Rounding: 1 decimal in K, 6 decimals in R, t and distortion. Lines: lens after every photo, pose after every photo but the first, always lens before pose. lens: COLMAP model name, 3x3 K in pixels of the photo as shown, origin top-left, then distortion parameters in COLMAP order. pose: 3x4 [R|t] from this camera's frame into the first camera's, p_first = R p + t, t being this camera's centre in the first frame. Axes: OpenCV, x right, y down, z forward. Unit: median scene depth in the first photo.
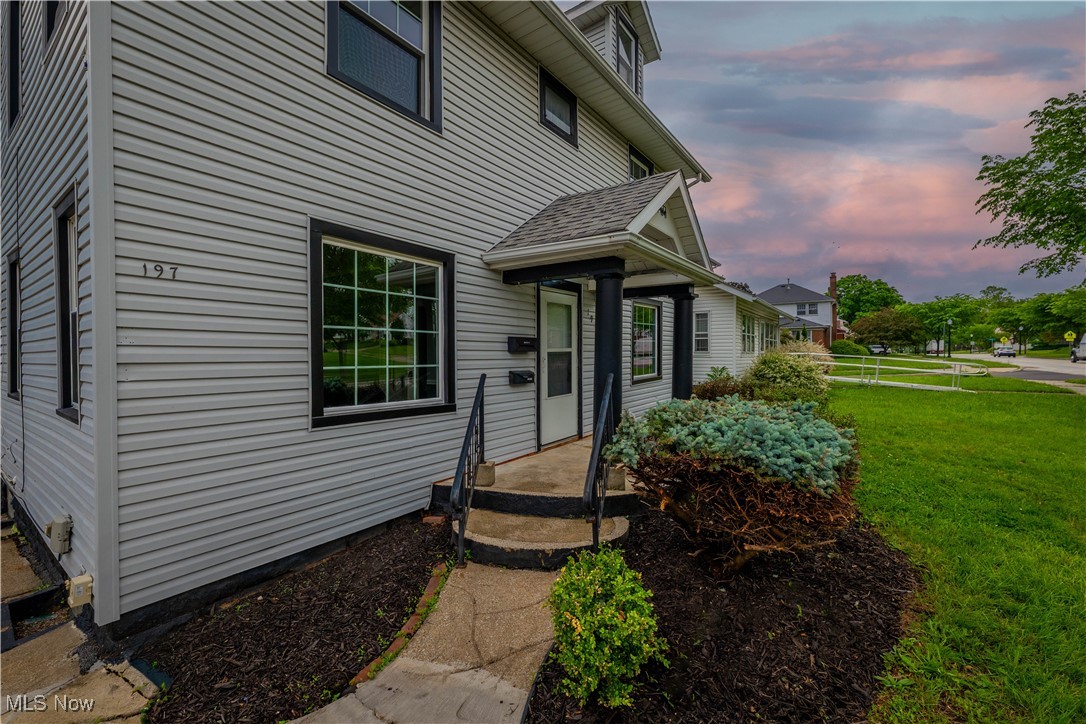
lens RADIAL K [[452.6, 0, 539.9], [0, 452.6, 357.5], [0, 0, 1]] dist [0.004222, 0.000344]
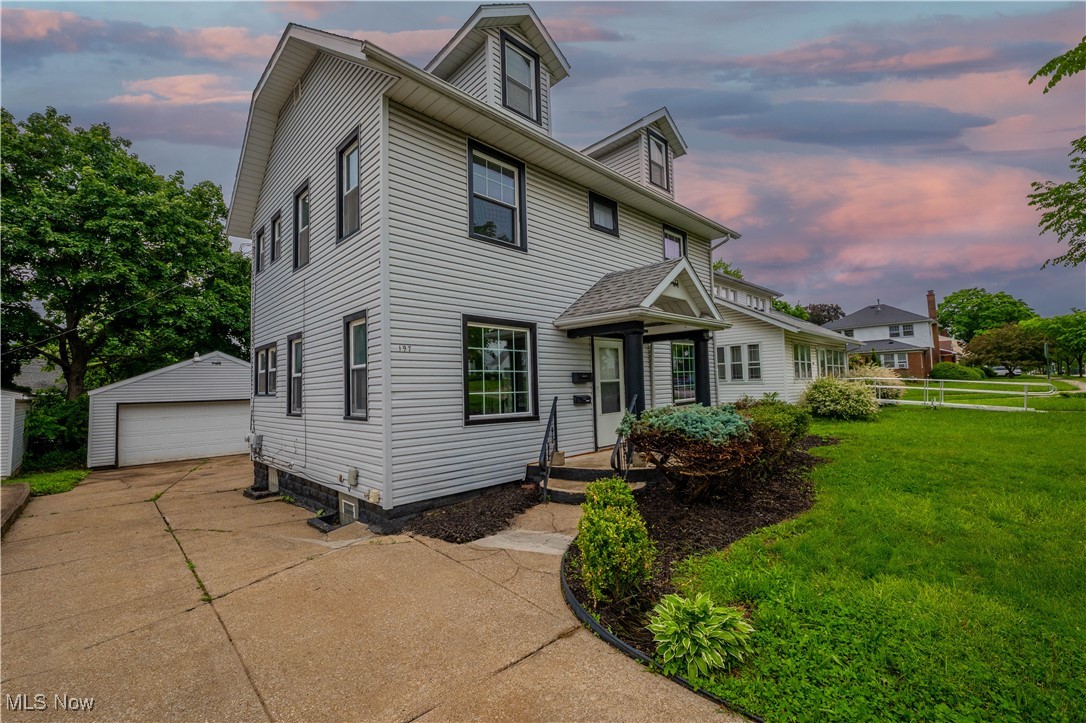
lens RADIAL K [[452.6, 0, 539.9], [0, 452.6, 357.0], [0, 0, 1]] dist [0.004222, 0.000344]
pose [[0.985577, -0.035328, -0.165499, 0.076892], [0.023068, 0.996884, -0.075427, 0.013691], [0.167648, 0.070521, 0.983321, -0.510377]]
